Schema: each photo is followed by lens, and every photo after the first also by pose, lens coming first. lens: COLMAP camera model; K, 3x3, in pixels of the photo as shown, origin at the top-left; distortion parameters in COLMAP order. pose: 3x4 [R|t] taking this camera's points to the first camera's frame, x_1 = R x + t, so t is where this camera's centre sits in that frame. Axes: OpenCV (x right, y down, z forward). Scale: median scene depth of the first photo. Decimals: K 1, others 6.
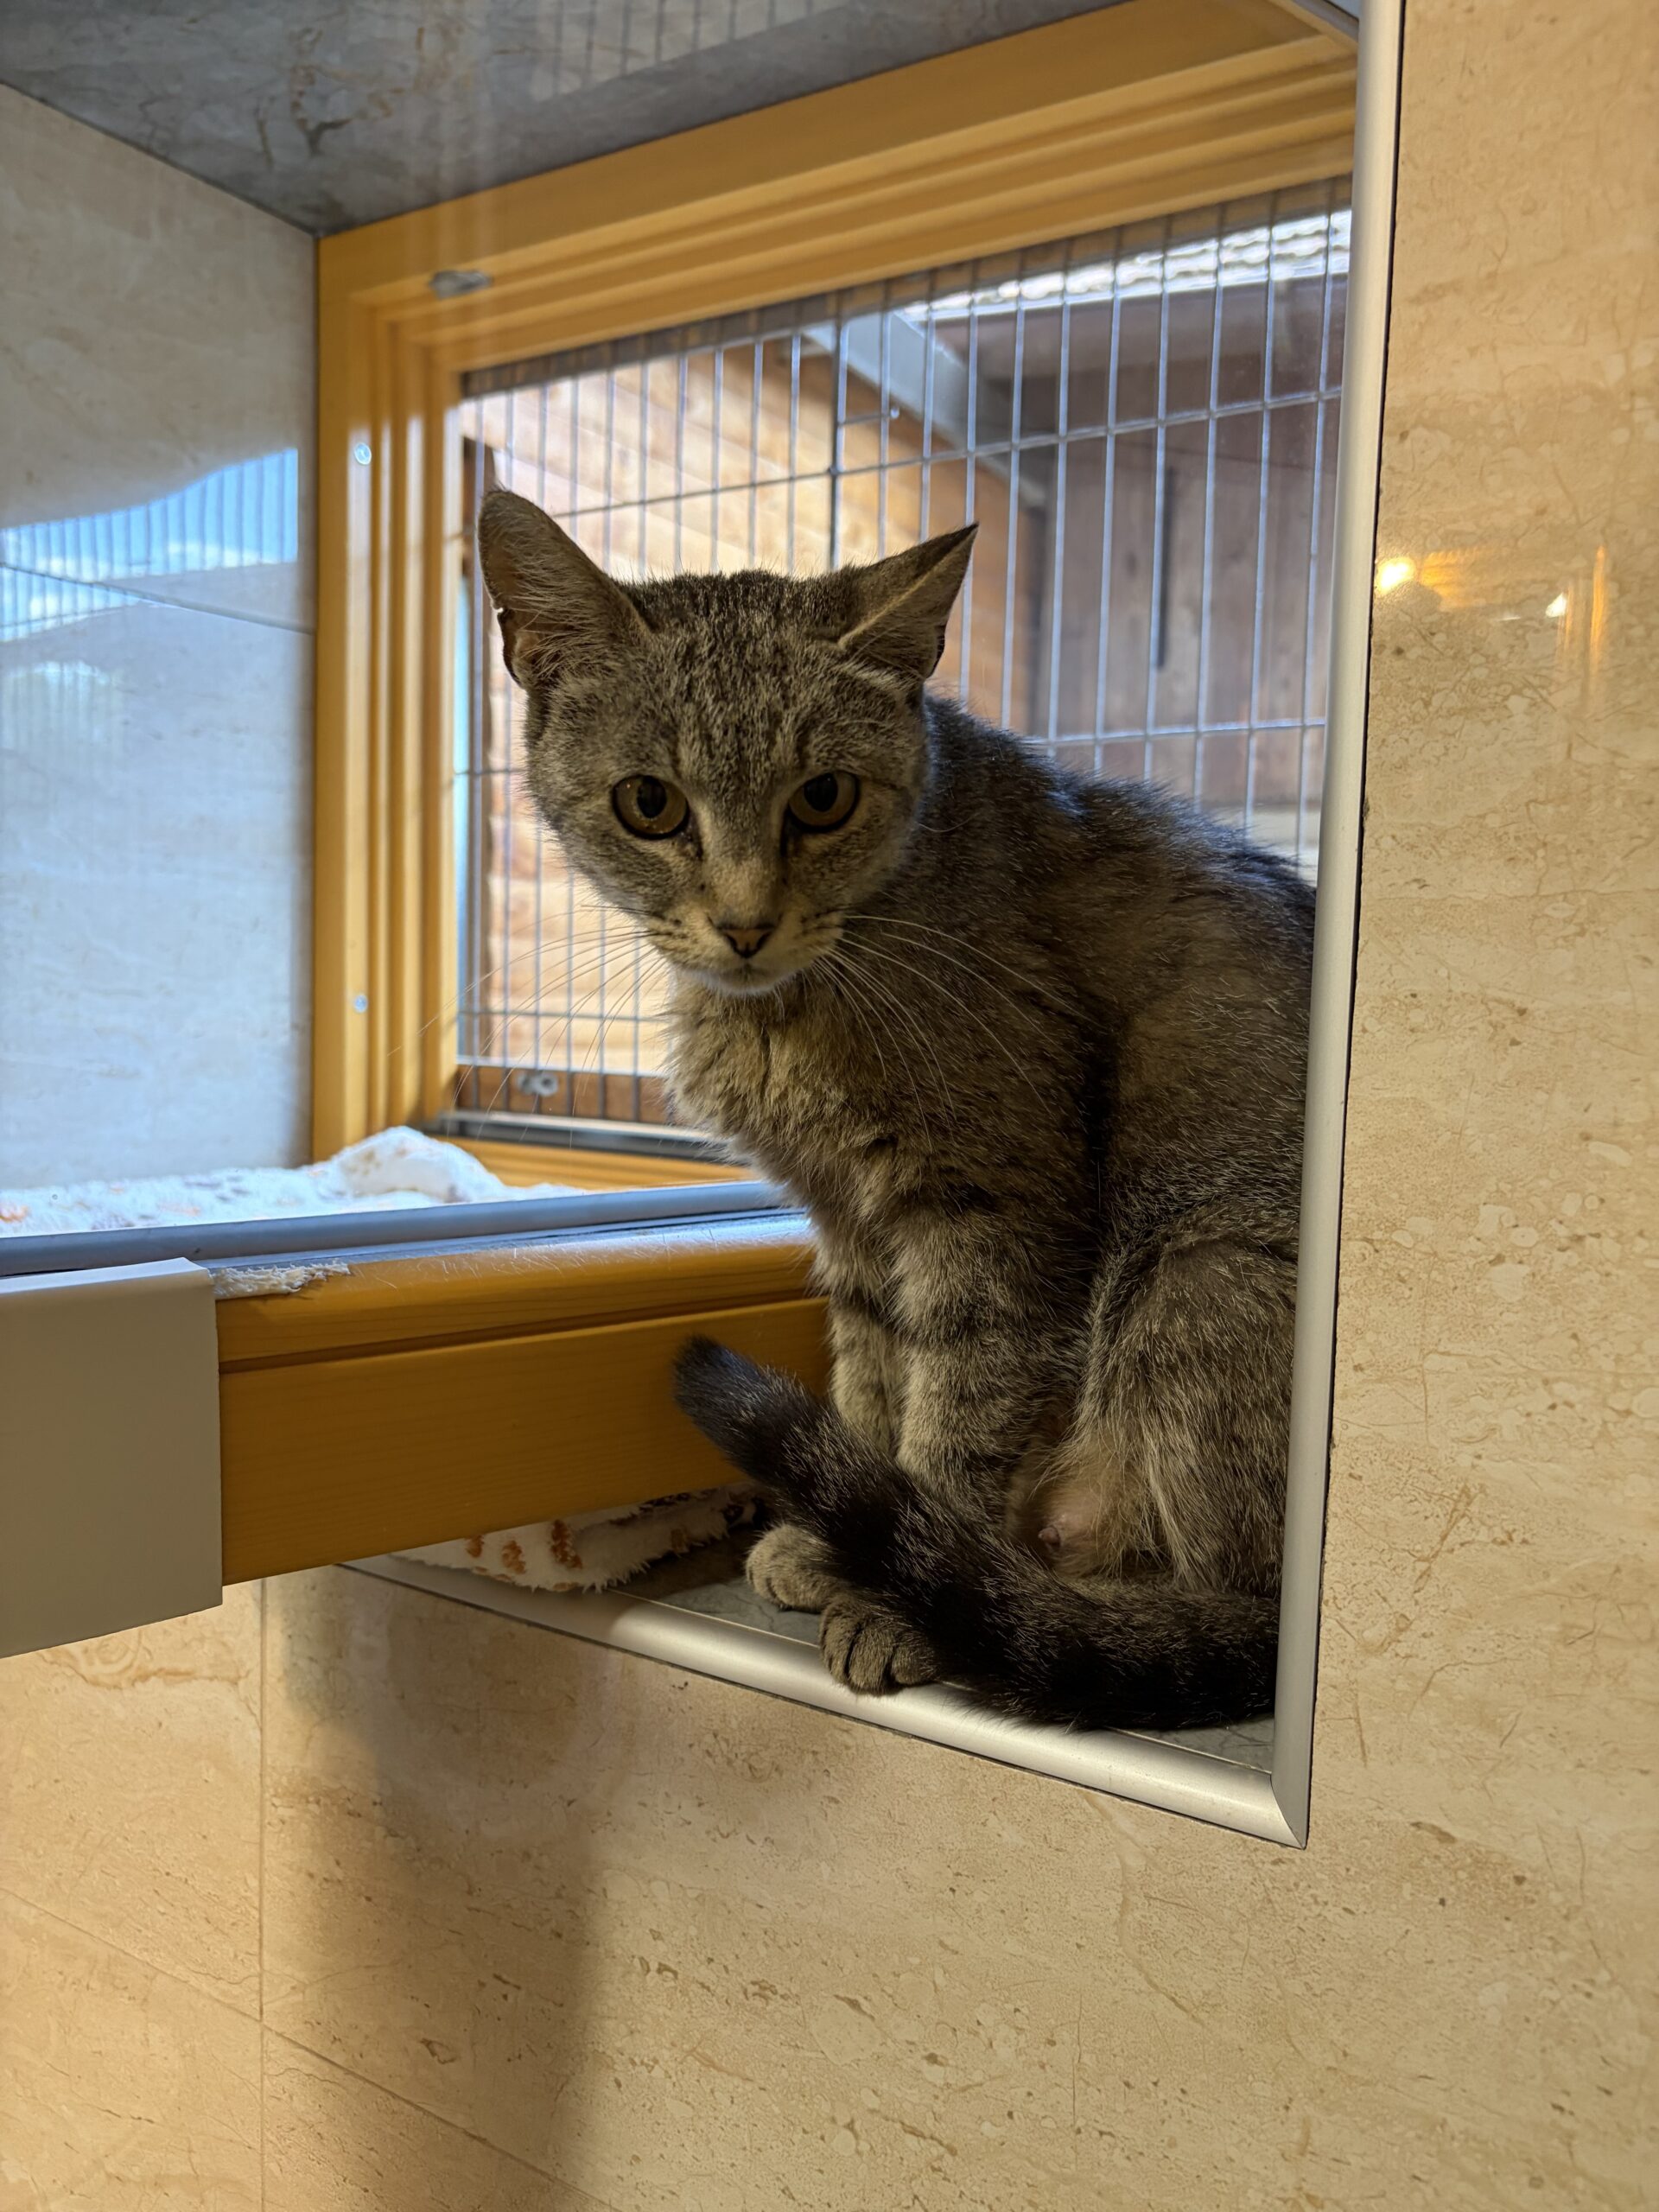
lens RADIAL K [[1689.1, 0, 806.8], [0, 1689.1, 1118.5], [0, 0, 1]] dist [-0.001404, 0.009553]
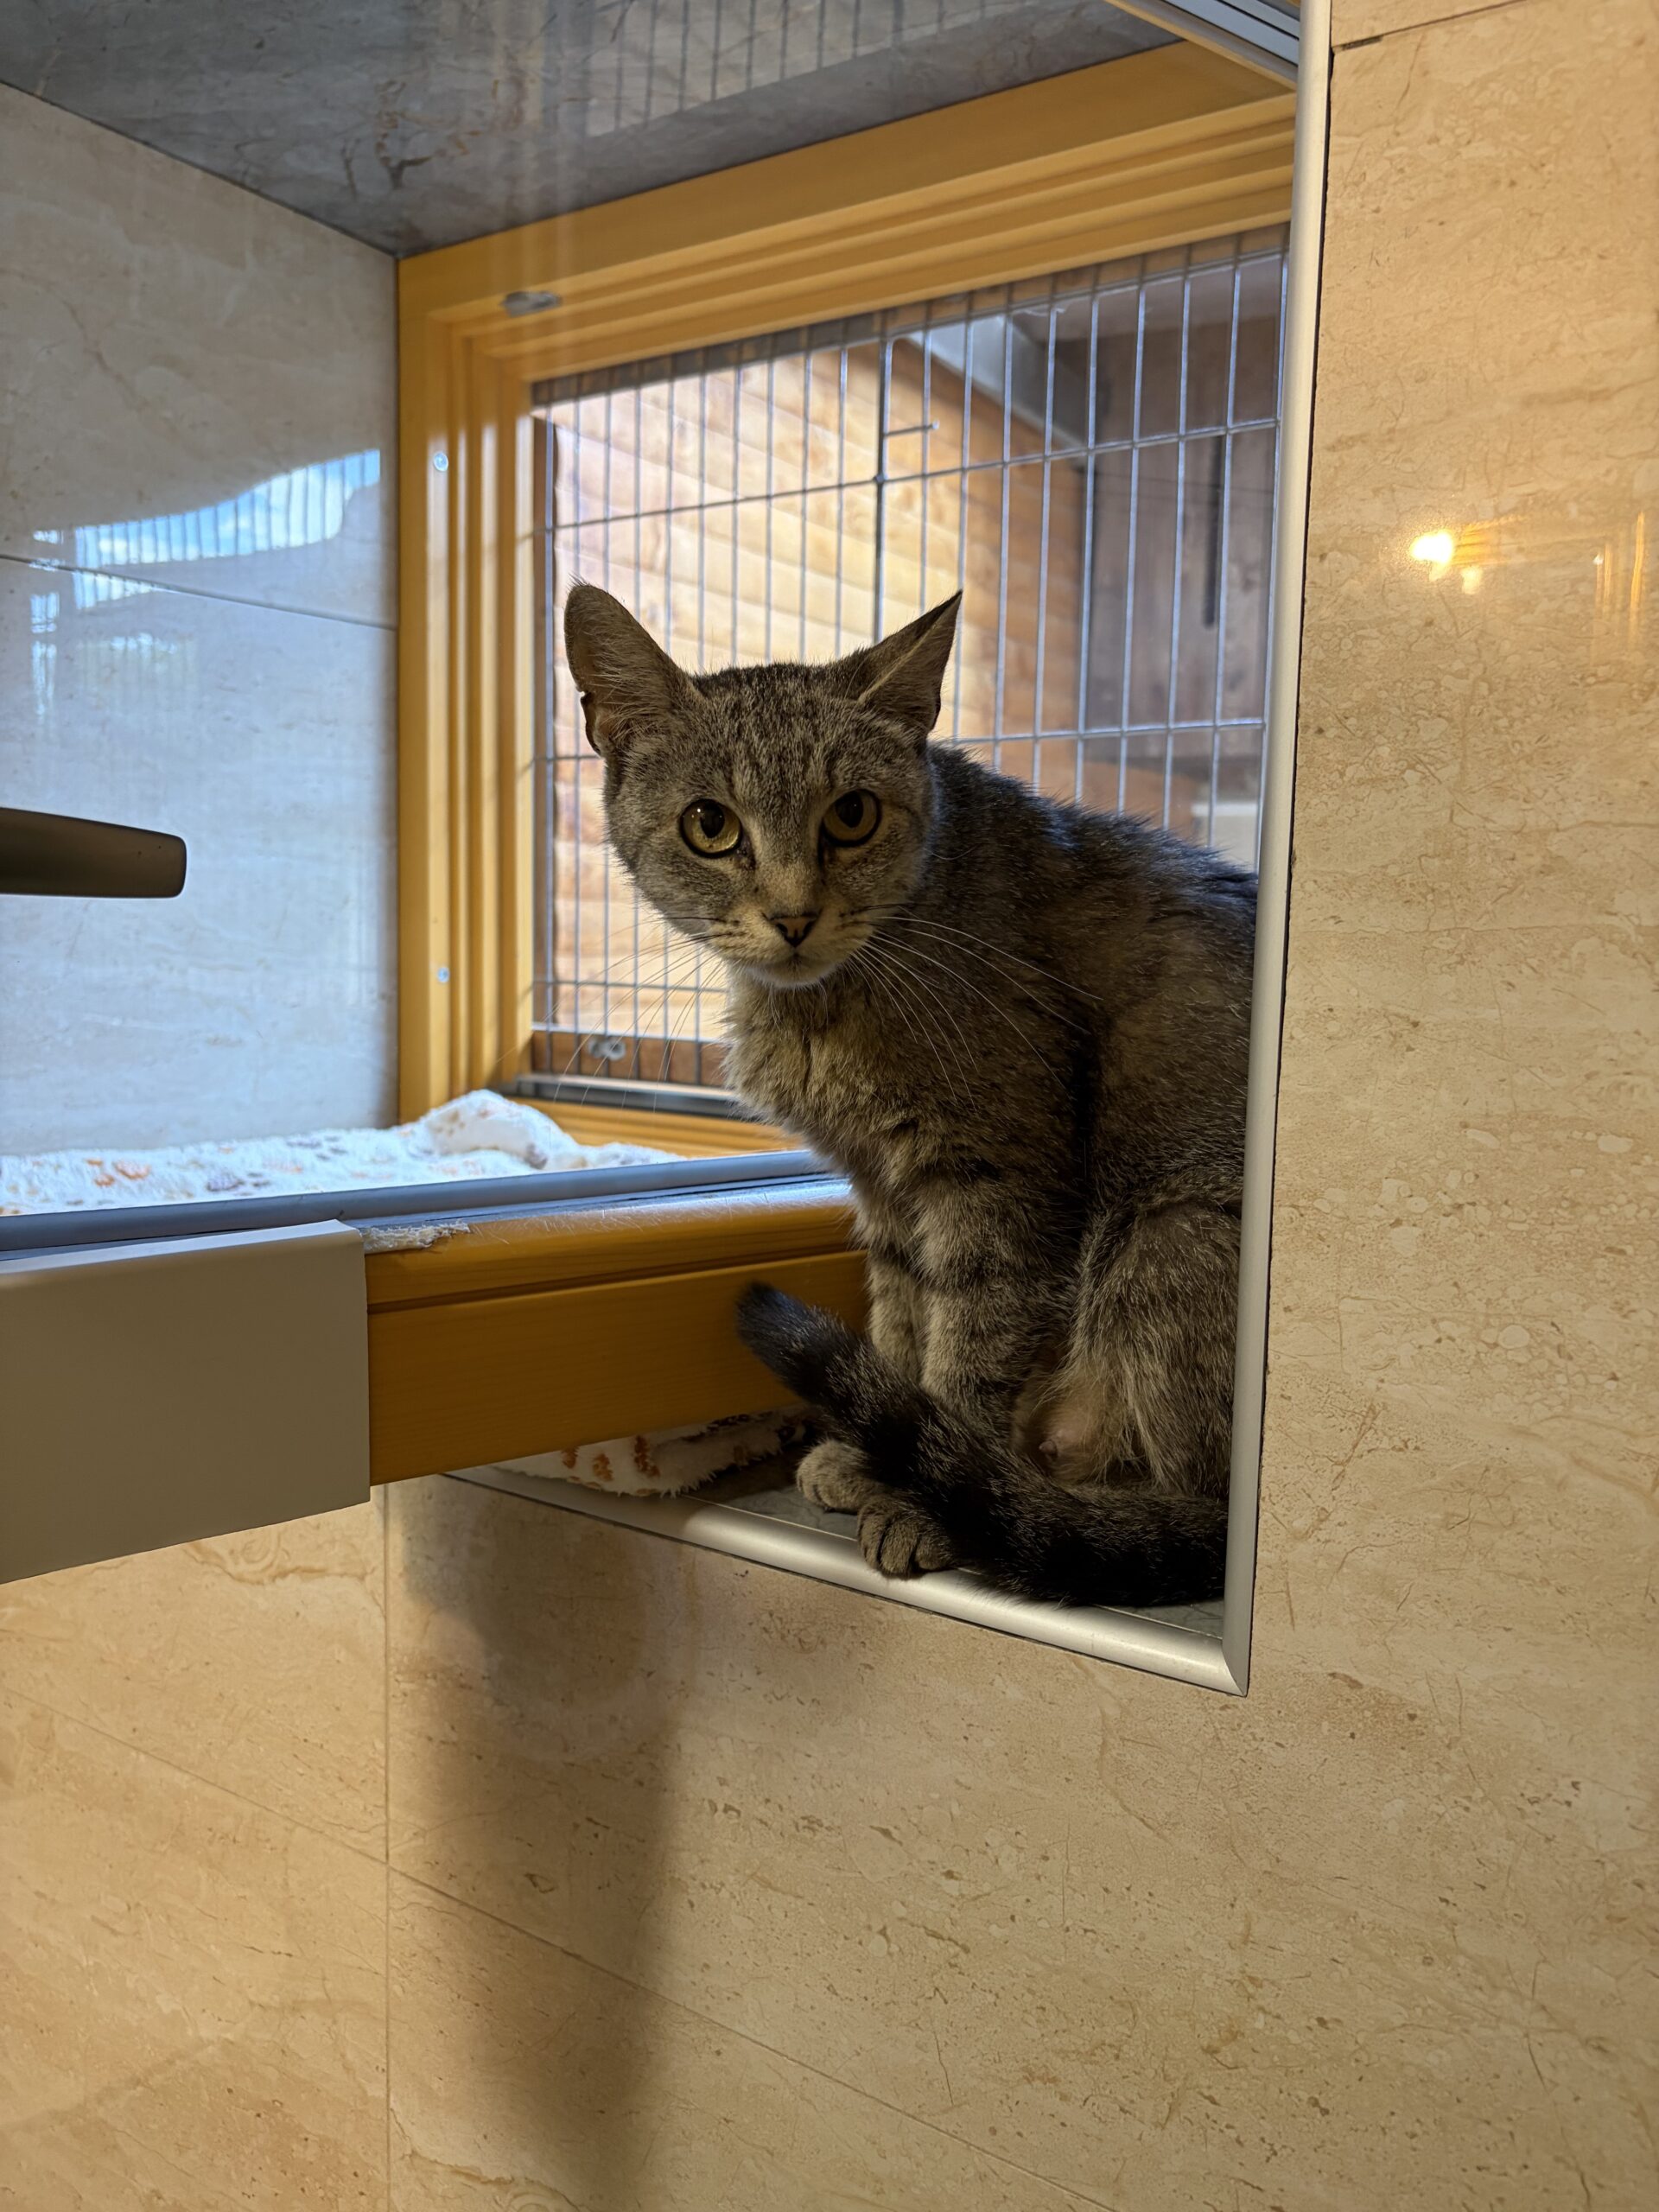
lens RADIAL K [[1670.7, 0, 821.9], [0, 1670.7, 1106.8], [0, 0, 1]] dist [0.035044, -0.044415]
pose [[0.999685, -0.002176, -0.025011, 0.013181], [0.002772, 0.999712, 0.023845, -0.025634], [0.024952, -0.023906, 0.999403, -0.192138]]
